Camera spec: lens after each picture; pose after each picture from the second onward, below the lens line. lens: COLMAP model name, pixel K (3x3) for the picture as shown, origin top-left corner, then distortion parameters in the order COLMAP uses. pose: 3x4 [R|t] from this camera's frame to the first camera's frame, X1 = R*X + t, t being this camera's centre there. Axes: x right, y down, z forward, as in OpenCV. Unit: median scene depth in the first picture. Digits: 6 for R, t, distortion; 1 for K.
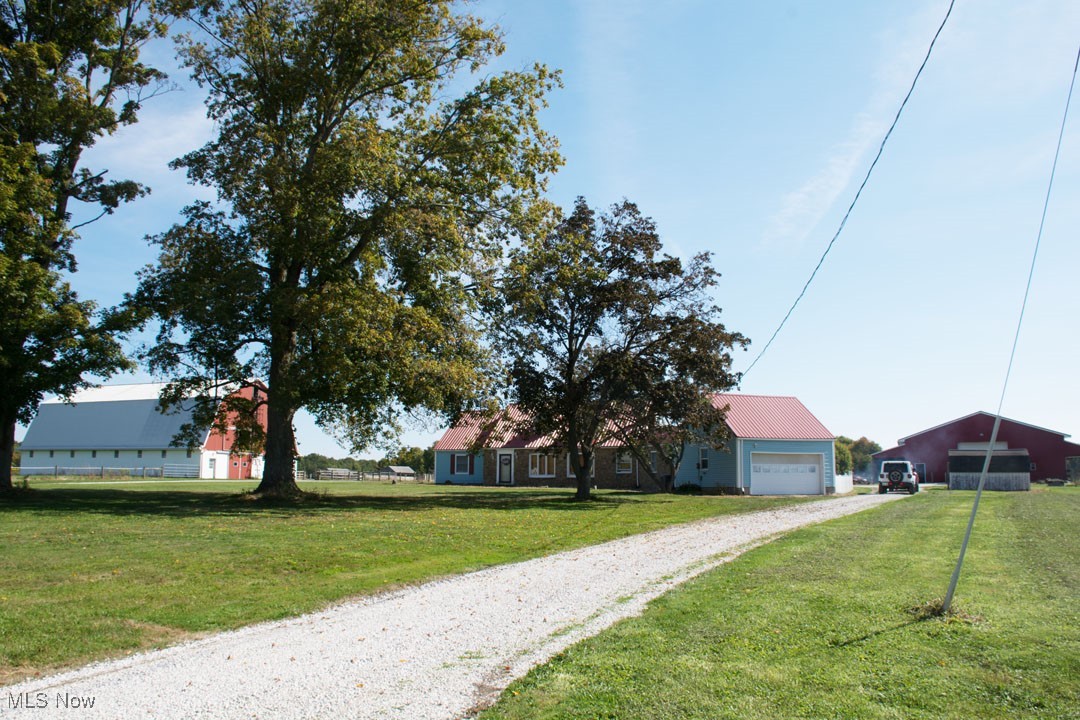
lens RADIAL K [[845.0, 0, 538.8], [0, 845.0, 374.7], [0, 0, 1]] dist [-0.154270, 0.106737]
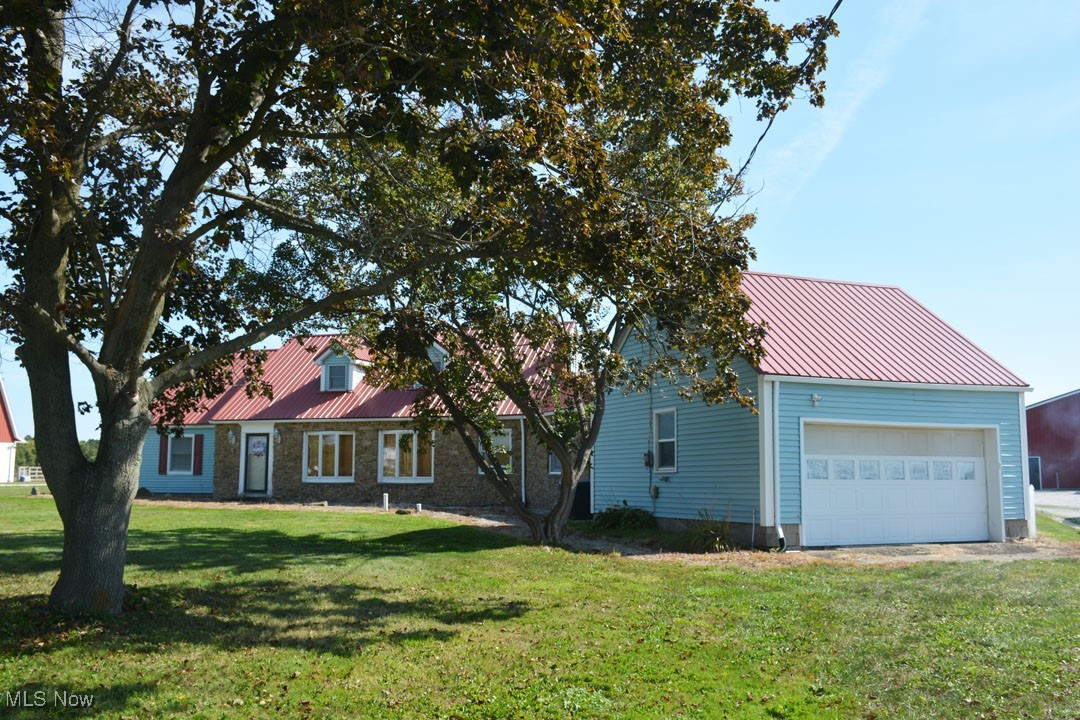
lens RADIAL K [[982.7, 0, 540.0], [0, 982.7, 360.0], [0, 0, 1]] dist [-0.050551, -0.000190]
pose [[0.998163, 0.005801, 0.060307, 0.112710], [-0.006303, 0.999947, 0.008152, 0.059909], [-0.060257, -0.008517, 0.998147, 0.555816]]
